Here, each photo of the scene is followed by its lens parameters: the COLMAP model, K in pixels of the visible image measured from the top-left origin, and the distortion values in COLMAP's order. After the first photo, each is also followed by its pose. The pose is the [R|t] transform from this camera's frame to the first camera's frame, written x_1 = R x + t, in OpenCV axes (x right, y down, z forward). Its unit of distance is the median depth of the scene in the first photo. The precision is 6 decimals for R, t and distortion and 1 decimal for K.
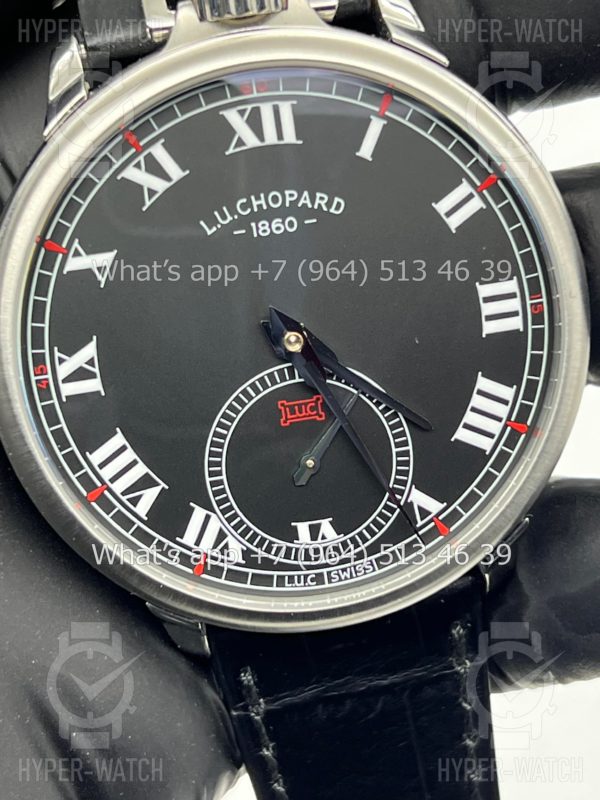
lens RADIAL K [[1856.9, 0, 314.7], [0, 1856.9, 400.8], [0, 0, 1]] dist [0.231770, 0.000000]
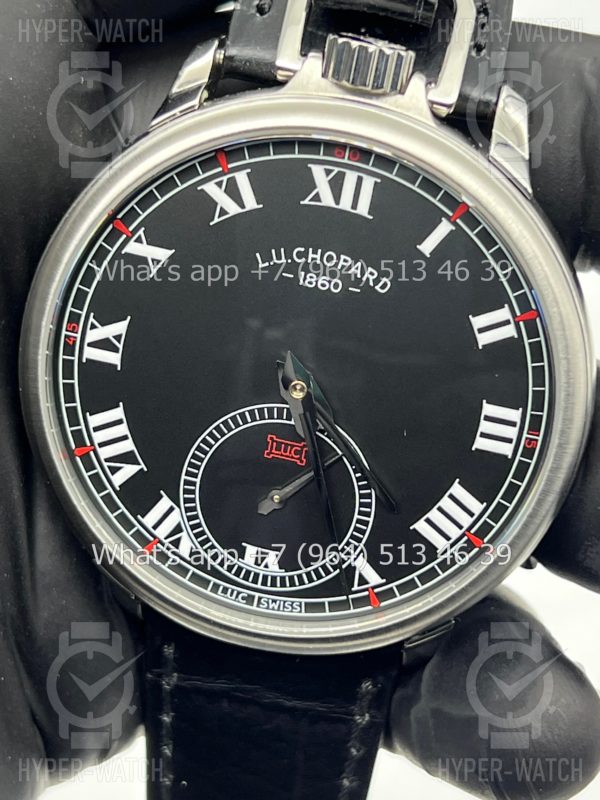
lens RADIAL K [[1856.9, 0, 303.1], [0, 1856.9, 401.8], [0, 0, 1]] dist [0.231770, 0.000000]
pose [[0.922379, 0.369963, -0.111107, 0.109593], [-0.358723, 0.927068, 0.108918, -0.139730], [0.143299, -0.060607, 0.987822, -0.045384]]
